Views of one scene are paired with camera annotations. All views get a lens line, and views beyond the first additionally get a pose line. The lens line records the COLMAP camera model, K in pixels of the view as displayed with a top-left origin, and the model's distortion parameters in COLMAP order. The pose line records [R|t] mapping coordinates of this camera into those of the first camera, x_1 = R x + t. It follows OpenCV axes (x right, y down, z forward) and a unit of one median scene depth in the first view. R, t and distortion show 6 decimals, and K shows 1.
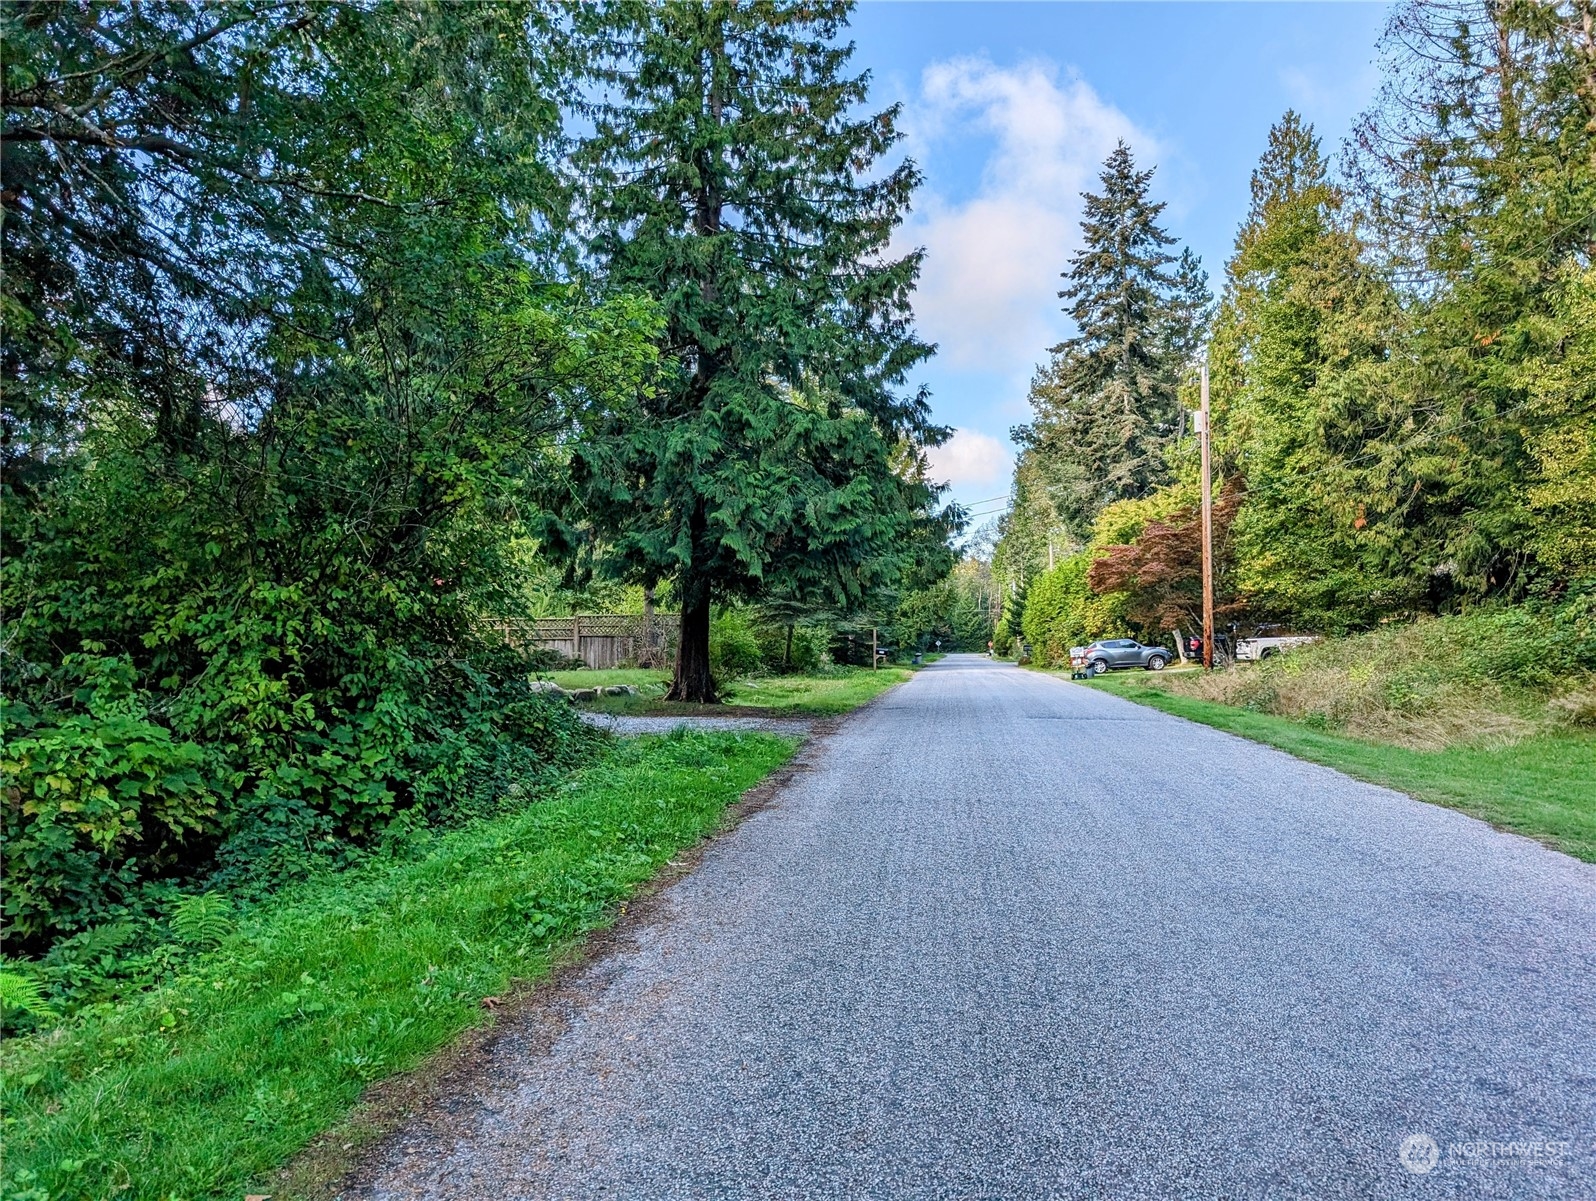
lens RADIAL K [[1111.0, 0, 798.0], [0, 1111.0, 600.5], [0, 0, 1]] dist [0.024406, -0.033499]
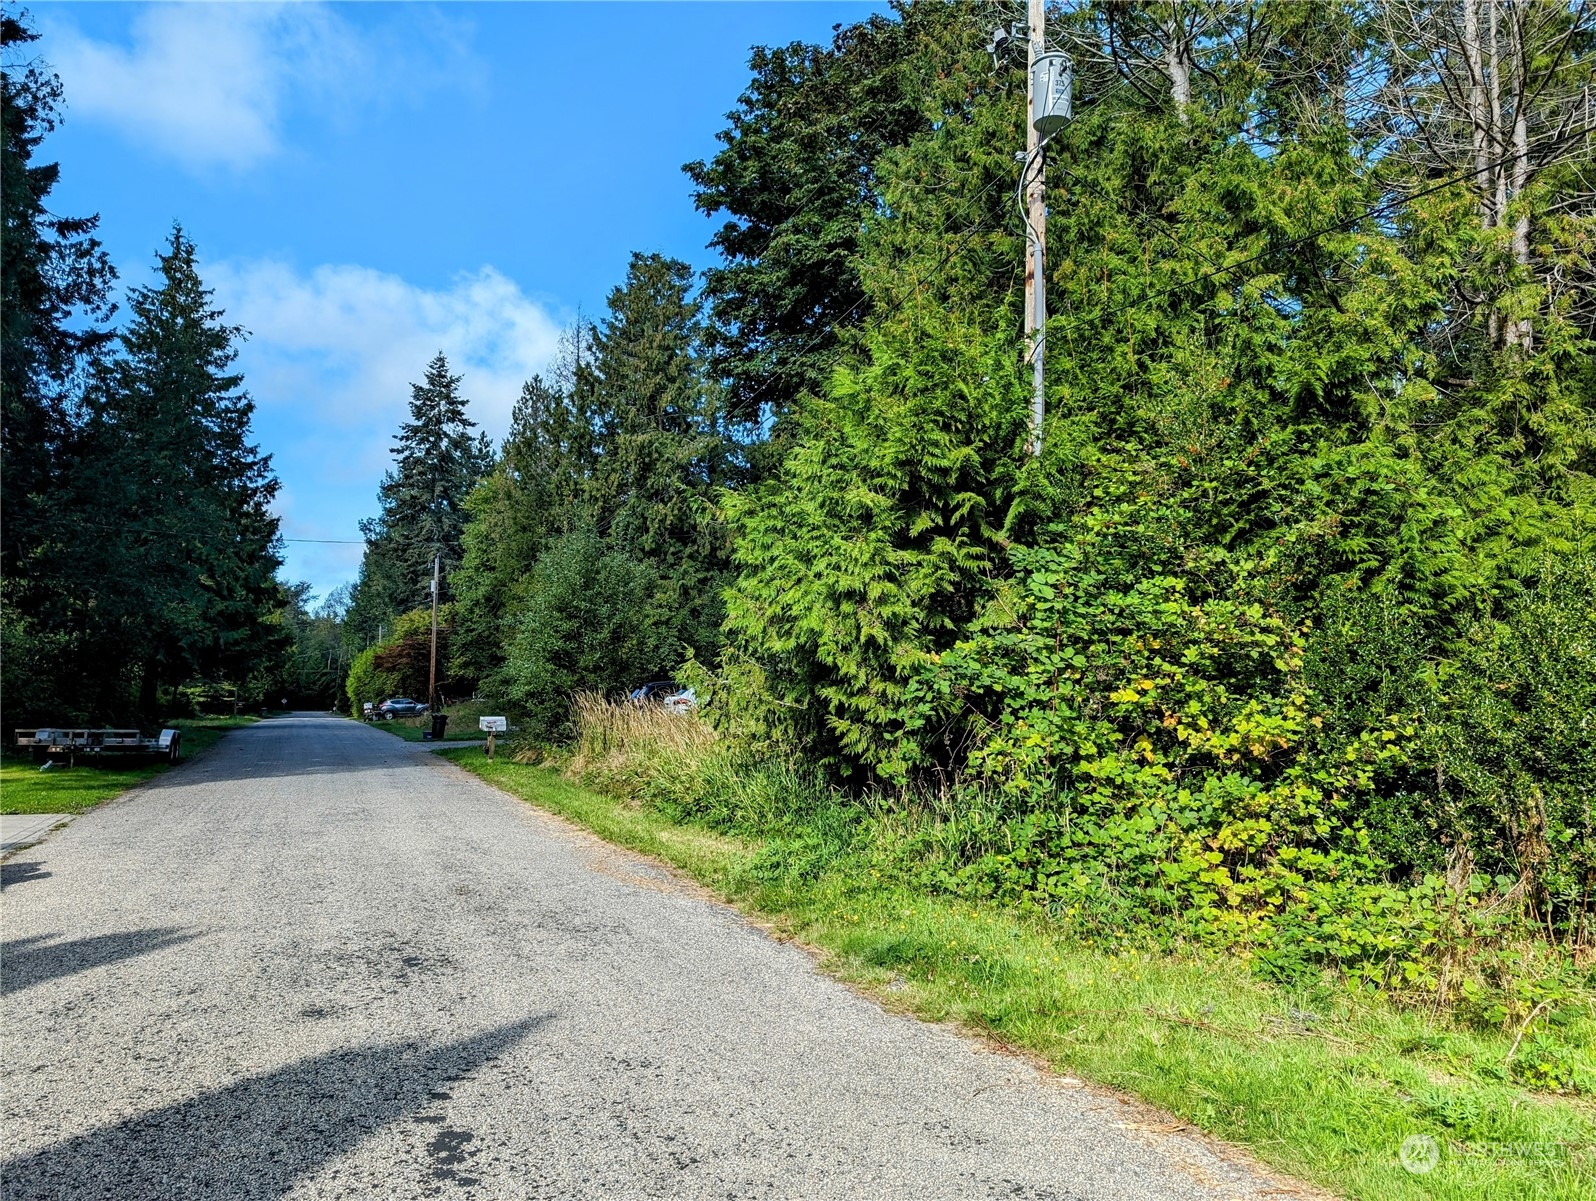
lens RADIAL K [[1143.0, 0, 798.0], [0, 1143.0, 600.5], [0, 0, 1]] dist [0.025216, -0.011054]
pose [[0.854881, 0.063599, 0.514912, -0.057322], [-0.035450, 0.997299, -0.064324, -0.013882], [-0.517612, 0.036735, 0.854827, -0.490081]]
